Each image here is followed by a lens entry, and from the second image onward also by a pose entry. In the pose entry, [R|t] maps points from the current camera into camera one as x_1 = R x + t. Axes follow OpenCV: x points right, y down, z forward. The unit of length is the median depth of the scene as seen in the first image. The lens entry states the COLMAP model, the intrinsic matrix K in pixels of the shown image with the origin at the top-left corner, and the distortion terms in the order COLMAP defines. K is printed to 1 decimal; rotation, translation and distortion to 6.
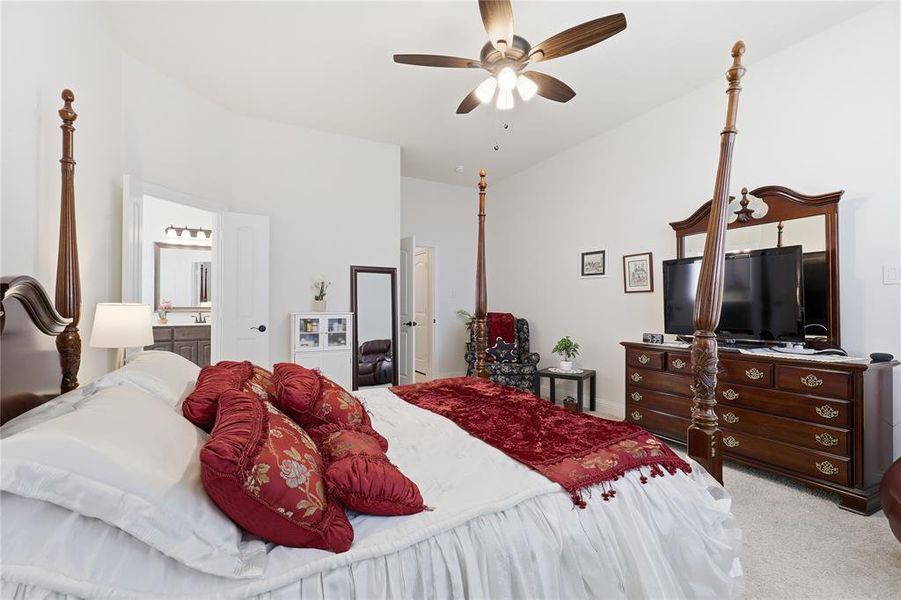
lens RADIAL K [[412.2, 0, 450.8], [0, 412.2, 305.6], [0, 0, 1]] dist [-0.000283, -0.000252]
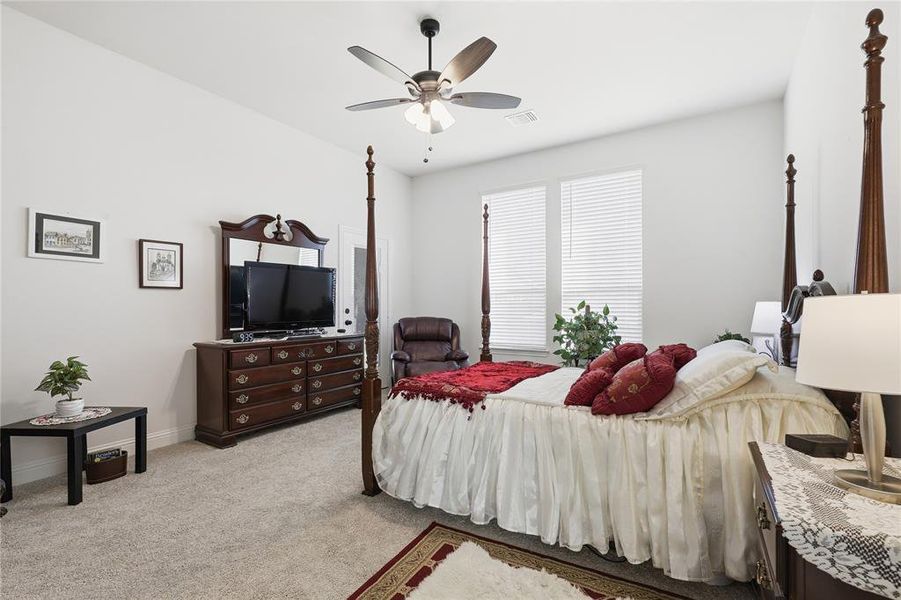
lens RADIAL K [[405.1, 0, 449.6], [0, 405.1, 307.0], [0, 0, 1]] dist [-0.001204, -0.000621]
pose [[-0.489698, -0.004893, 0.871878, -0.542073], [0.001694, 0.999977, 0.006564, 0.000883], [-0.871890, 0.004692, -0.489679, 0.920618]]
